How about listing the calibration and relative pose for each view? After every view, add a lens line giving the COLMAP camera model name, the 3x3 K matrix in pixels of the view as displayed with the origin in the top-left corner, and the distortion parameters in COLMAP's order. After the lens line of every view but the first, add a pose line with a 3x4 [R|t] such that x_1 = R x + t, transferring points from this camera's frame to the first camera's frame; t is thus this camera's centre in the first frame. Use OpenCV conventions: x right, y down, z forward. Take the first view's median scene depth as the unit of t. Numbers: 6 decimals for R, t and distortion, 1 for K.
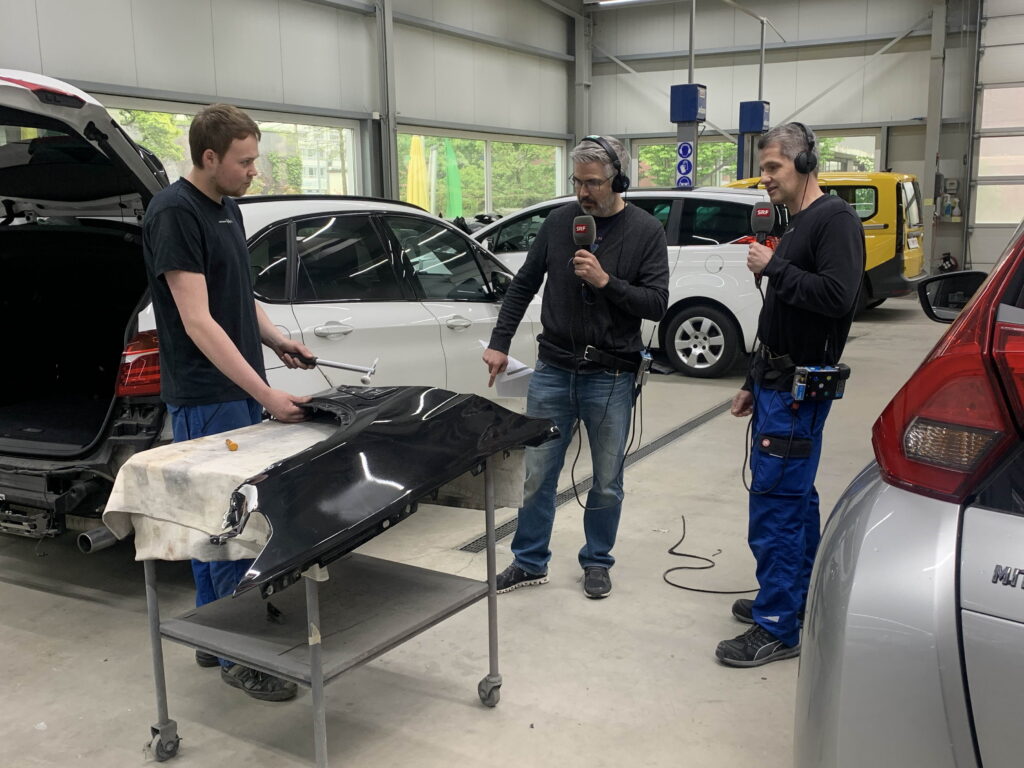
lens RADIAL K [[1029.4, 0, 512.0], [0, 1029.4, 384.0], [0, 0, 1]] dist [0.078982, -0.137497]
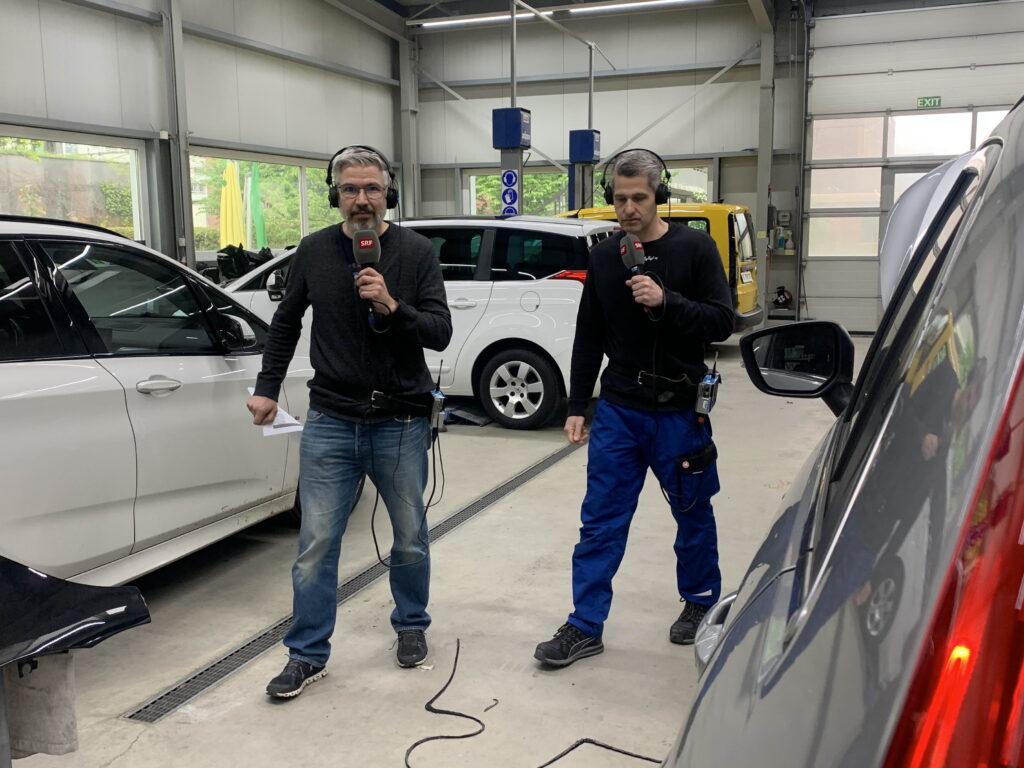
lens RADIAL K [[1019.7, 0, 491.8], [0, 1019.7, 378.9], [0, 0, 1]] dist [0.182545, -0.496966]
pose [[0.992694, -0.015167, 0.119701, 0.037819], [0.019518, 0.999188, -0.035259, -0.012943], [-0.119069, 0.037338, 0.992184, 0.090153]]
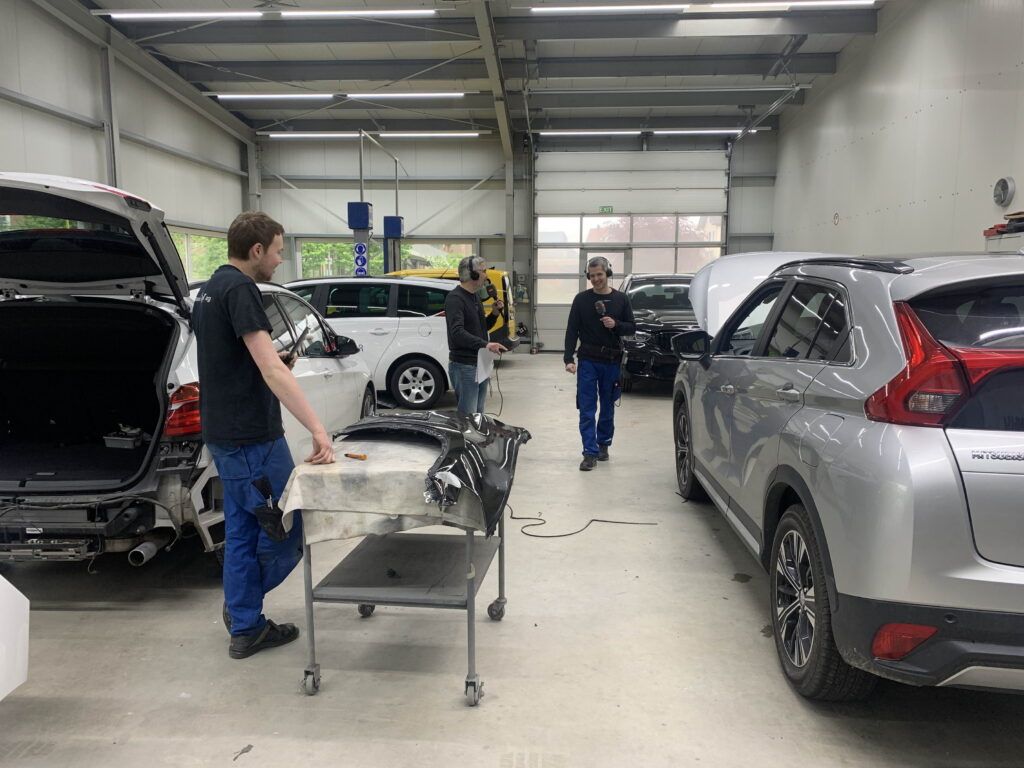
lens RADIAL K [[773.4, 0, 512.0], [0, 773.4, 384.0], [0, 0, 1]] dist [0.106305, -0.200987]
pose [[0.898716, -0.042105, 0.436504, -0.113148], [0.063321, 0.997408, -0.034162, 0.002141], [-0.433935, 0.058342, 0.899053, -0.011073]]
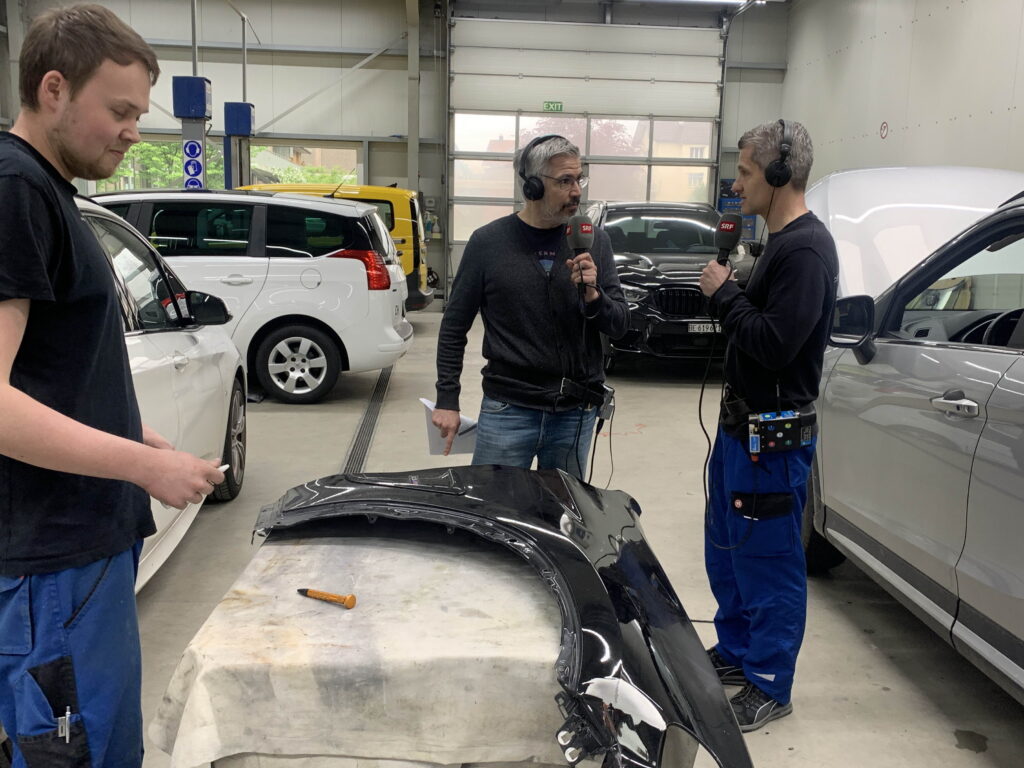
lens RADIAL K [[1028.4, 0, 527.4], [0, 1028.4, 396.6], [0, 0, 1]] dist [0.174539, -0.560393]
pose [[0.831085, -0.061749, 0.552707, -0.105533], [0.060282, 0.997964, 0.020849, -0.013381], [-0.552869, 0.015991, 0.833115, 0.090170]]
